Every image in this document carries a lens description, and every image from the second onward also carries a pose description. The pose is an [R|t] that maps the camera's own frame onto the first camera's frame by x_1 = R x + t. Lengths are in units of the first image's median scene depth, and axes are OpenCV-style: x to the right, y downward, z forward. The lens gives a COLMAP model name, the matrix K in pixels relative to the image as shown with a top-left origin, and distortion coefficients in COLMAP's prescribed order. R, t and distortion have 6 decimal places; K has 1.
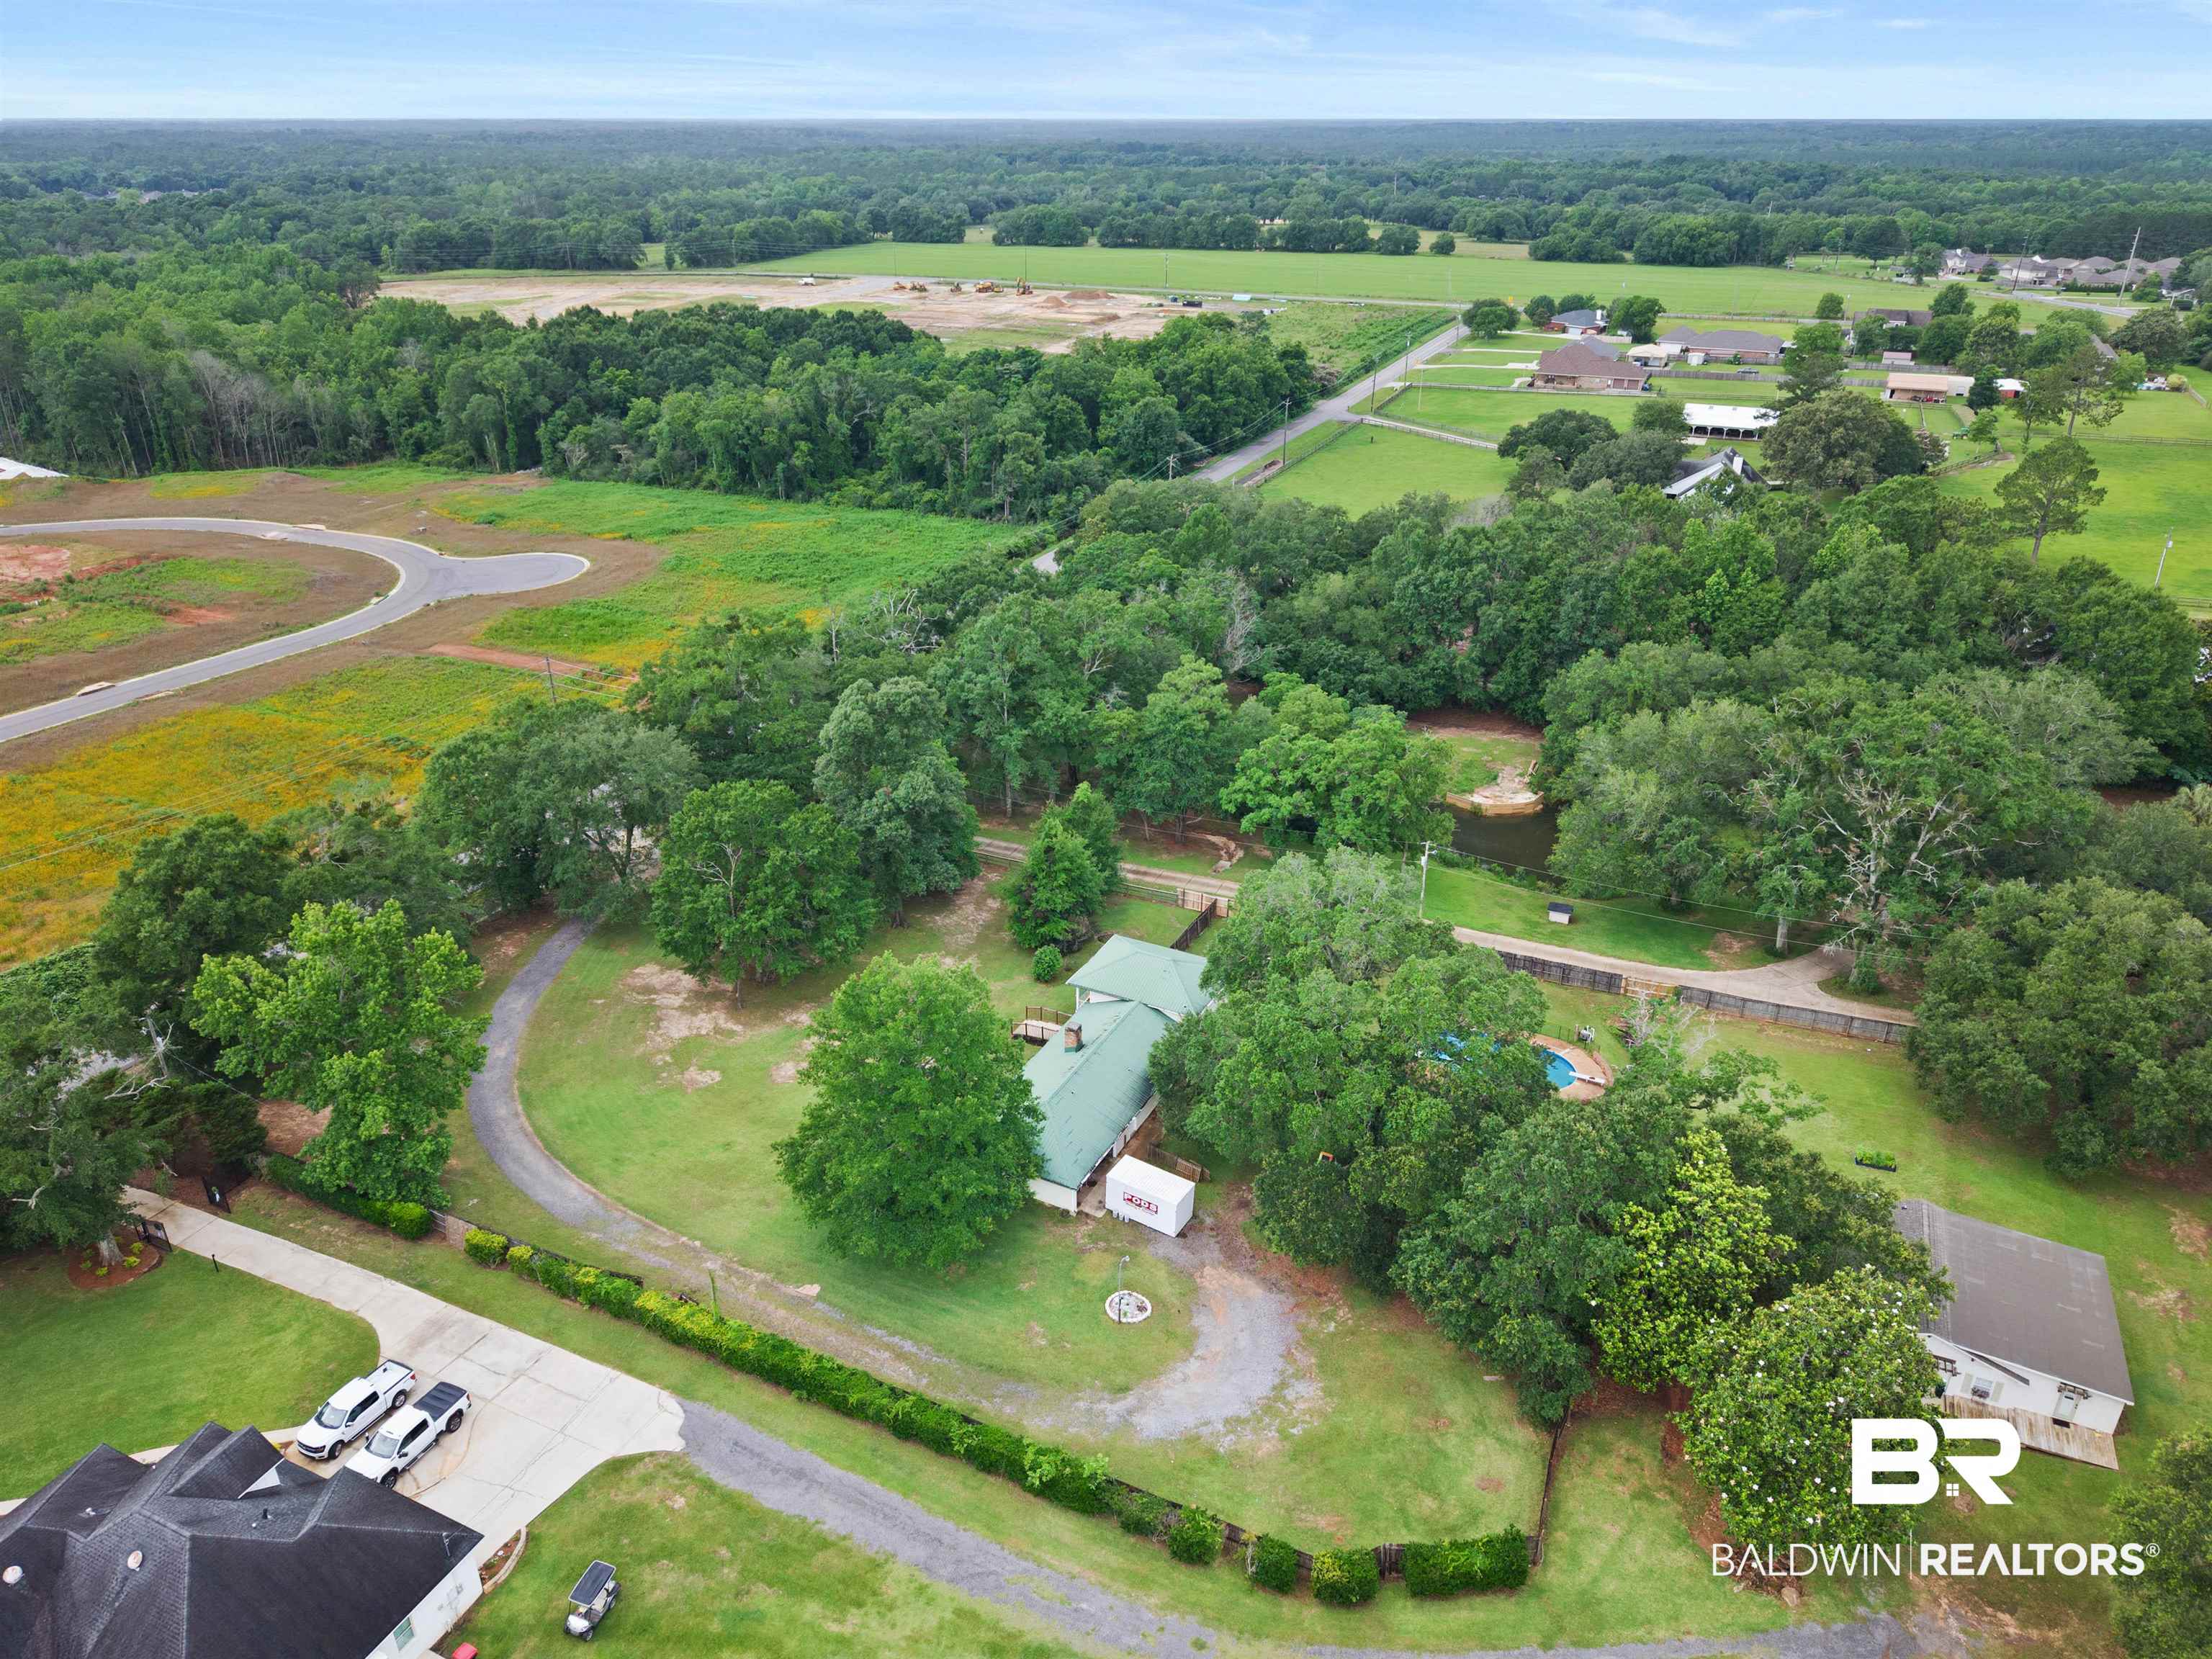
lens RADIAL K [[1496.4, 0, 1106.0], [0, 1496.4, 829.5], [0, 0, 1]] dist [0.016468, -0.015797]
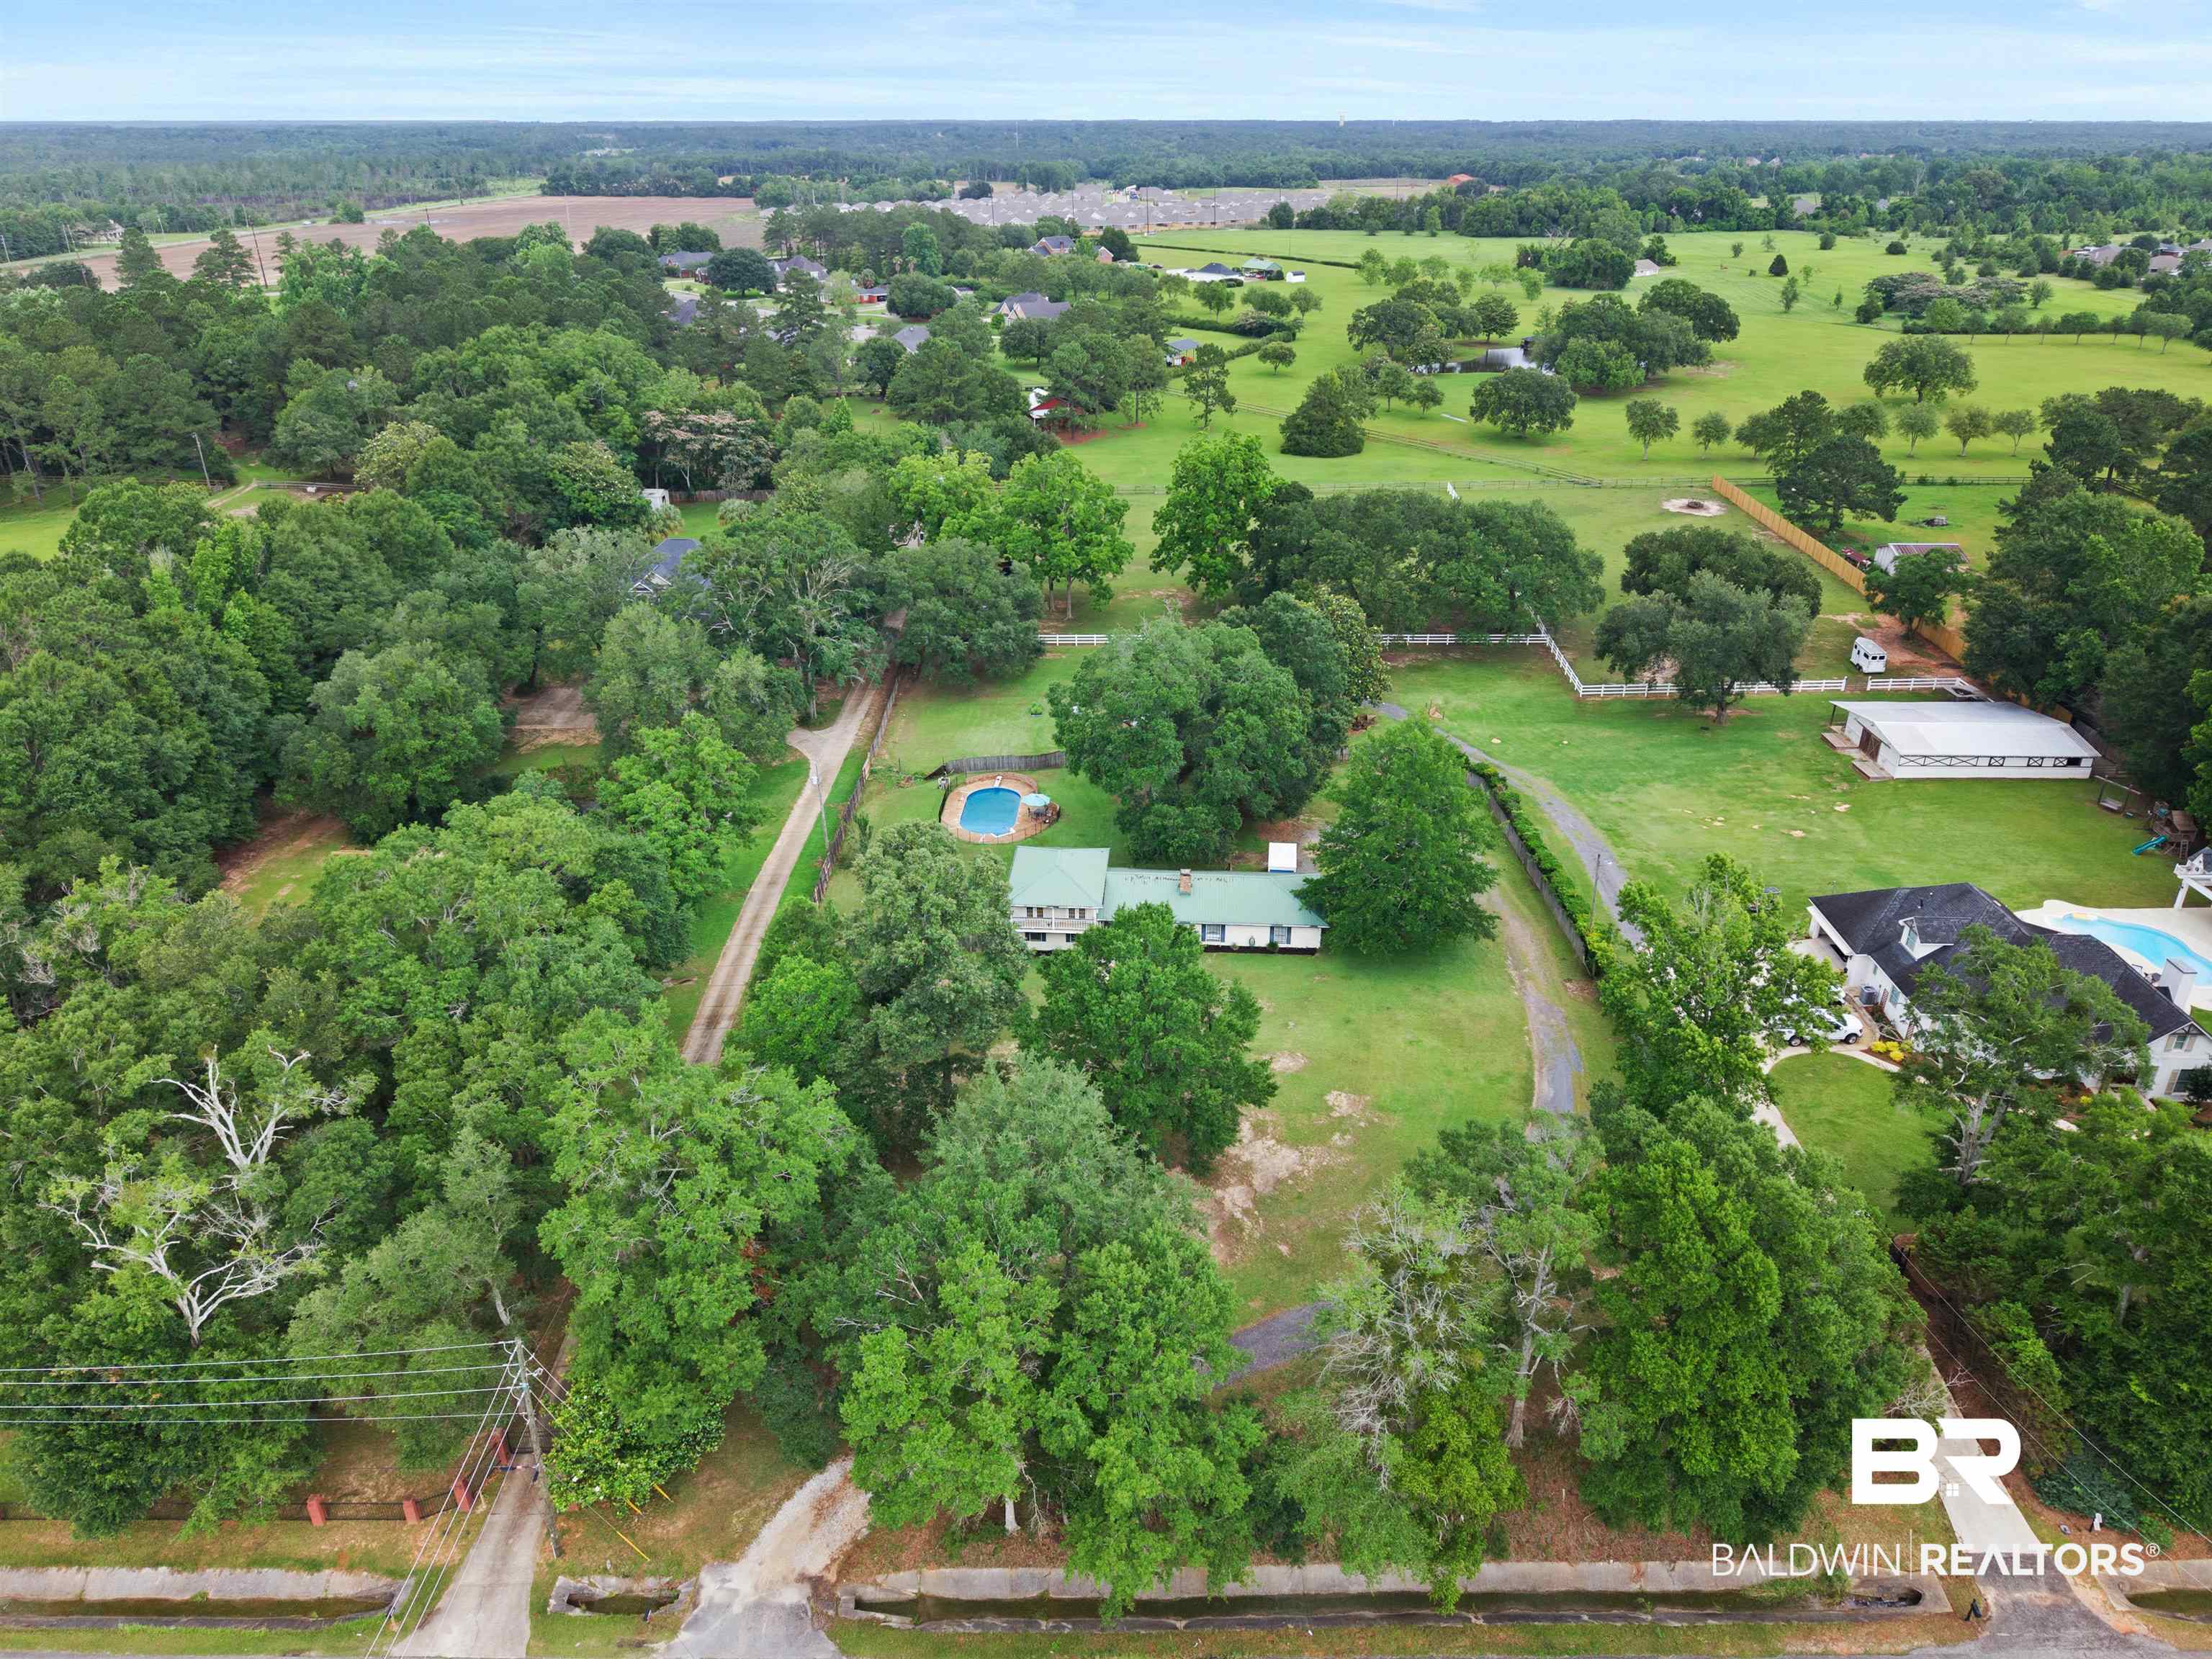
lens RADIAL K [[1488.9, 0, 1106.0], [0, 1488.9, 829.5], [0, 0, 1]] dist [0.027968, -0.029260]
pose [[-0.405427, -0.392740, 0.825460, -0.323977], [0.394182, 0.739625, 0.545505, -0.189920], [-0.824772, 0.546544, -0.145053, 0.408148]]
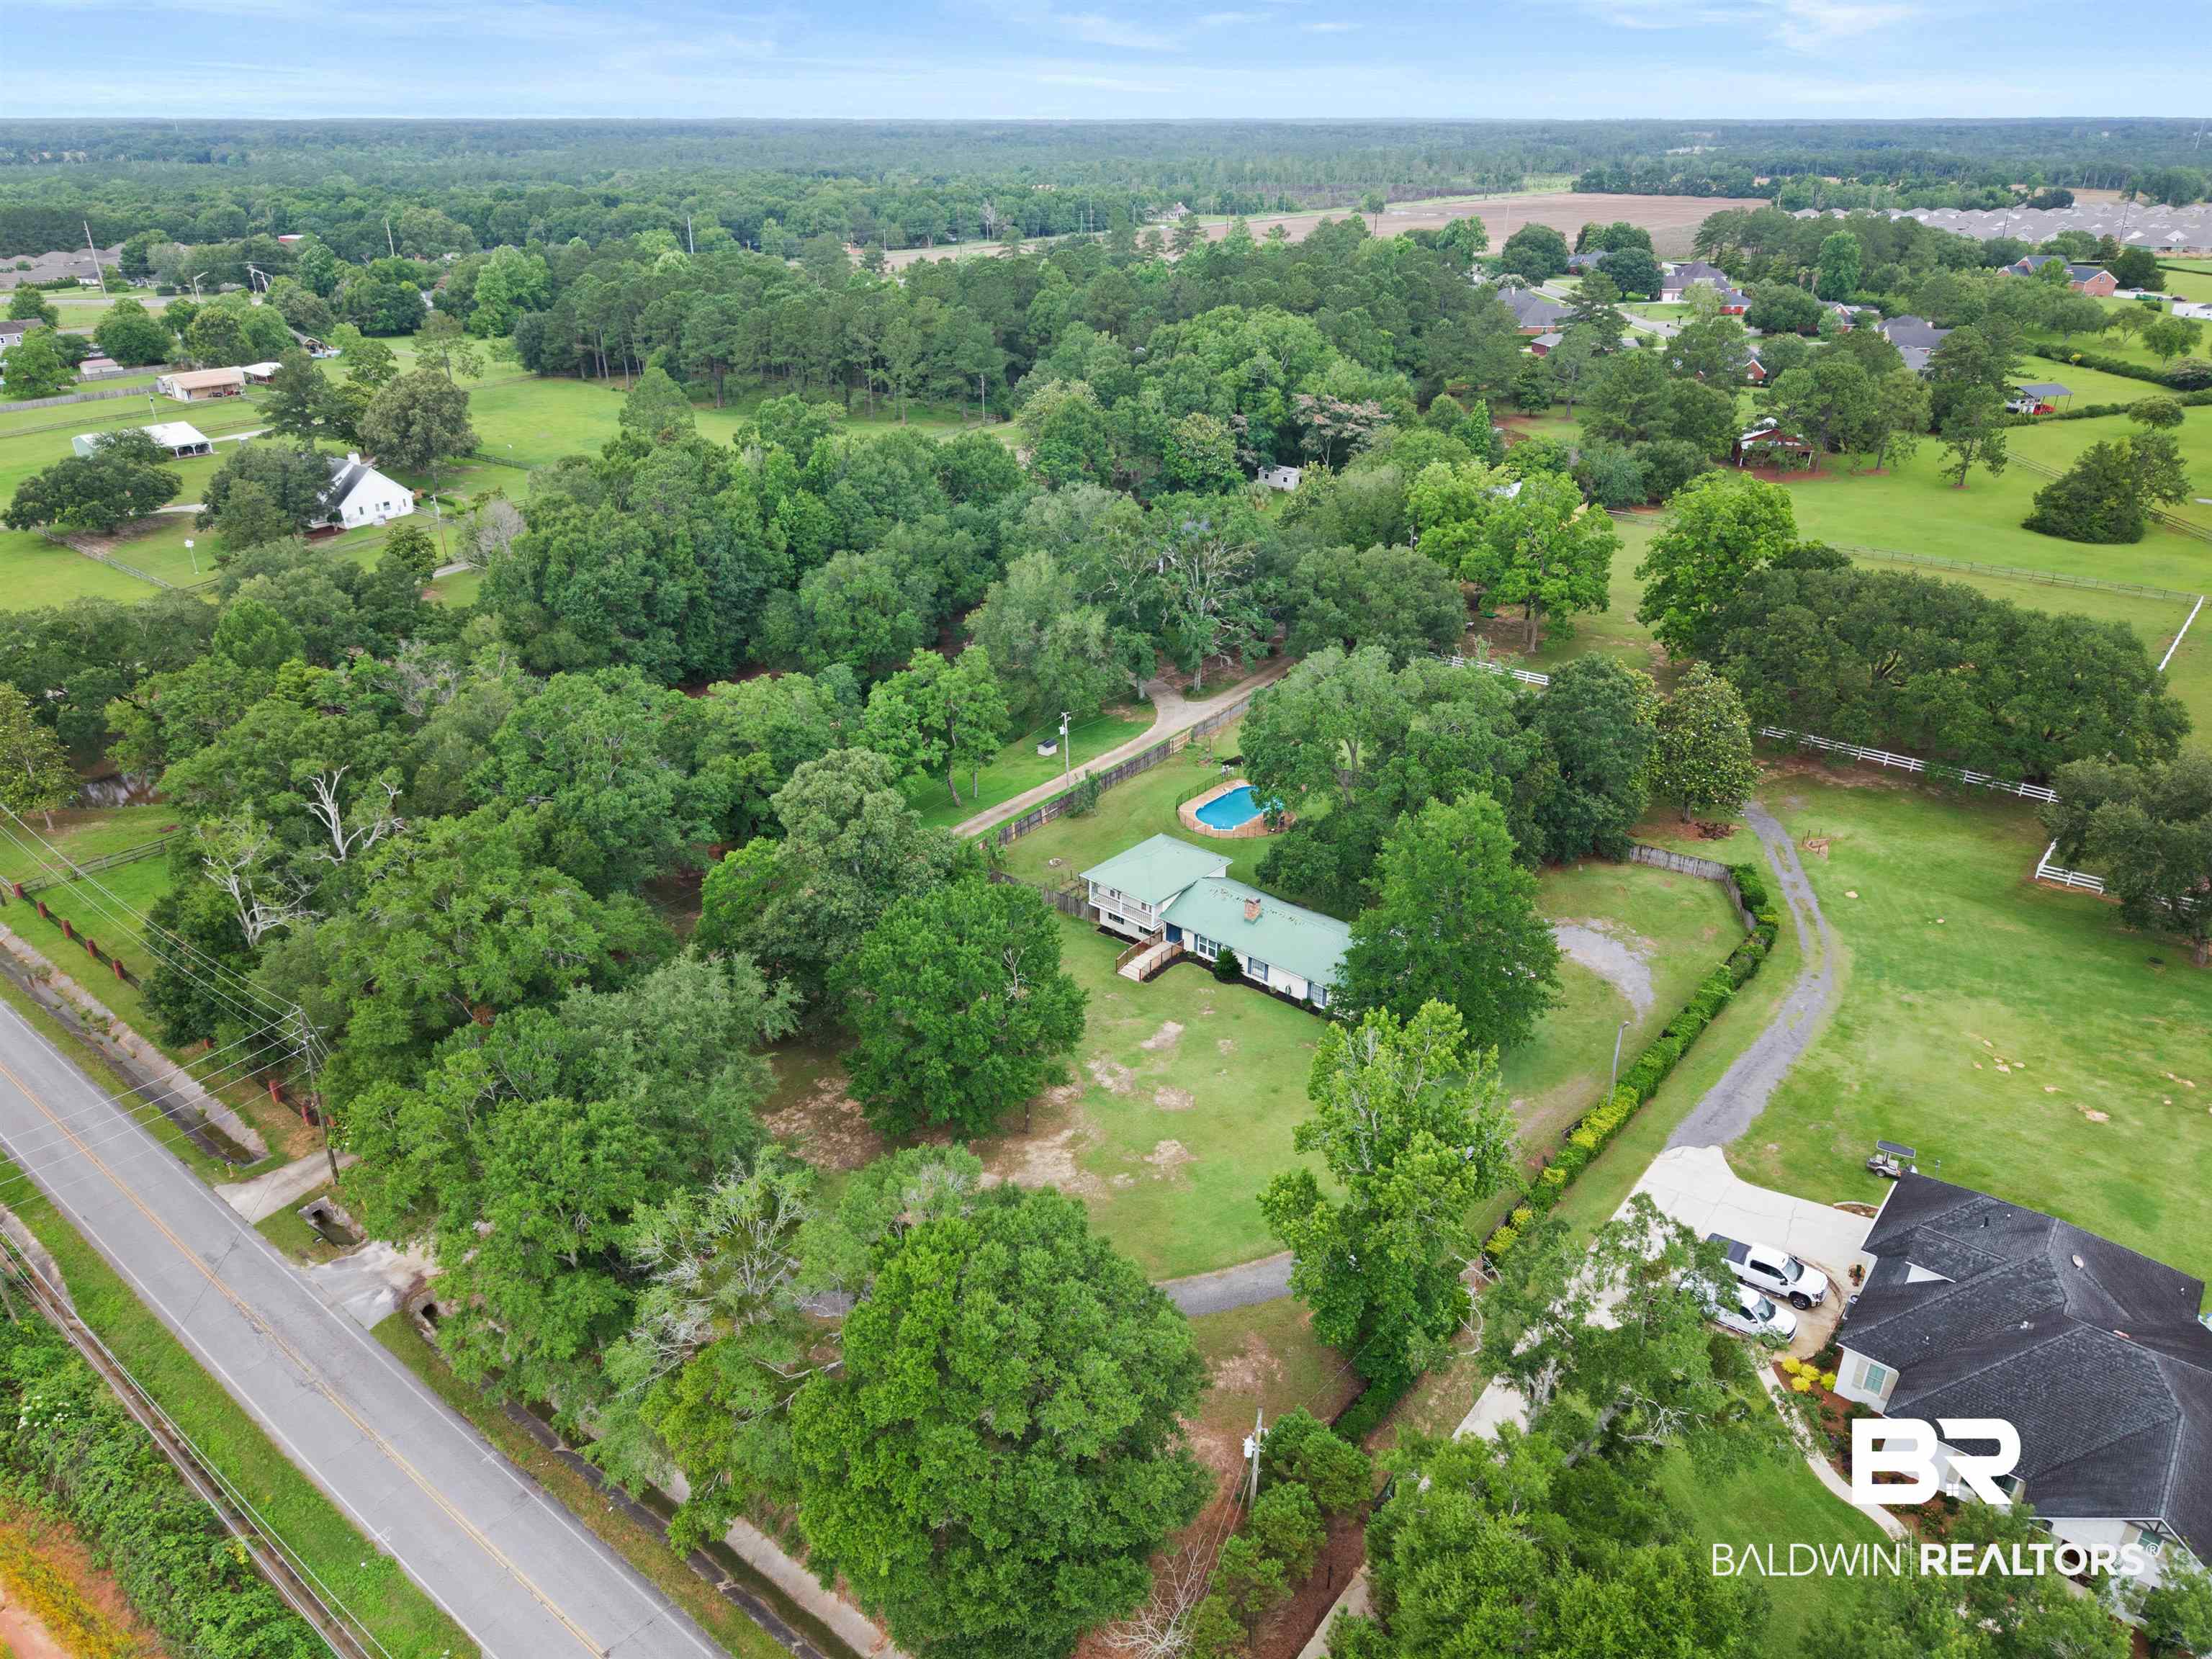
lens RADIAL K [[1492.7, 0, 1106.0], [0, 1492.7, 829.5], [0, 0, 1]] dist [0.028446, -0.026115]
pose [[0.243796, -0.416889, 0.875653, -0.347103], [0.416430, 0.860423, 0.293697, -0.099922], [-0.875871, 0.293046, 0.383373, 0.219019]]
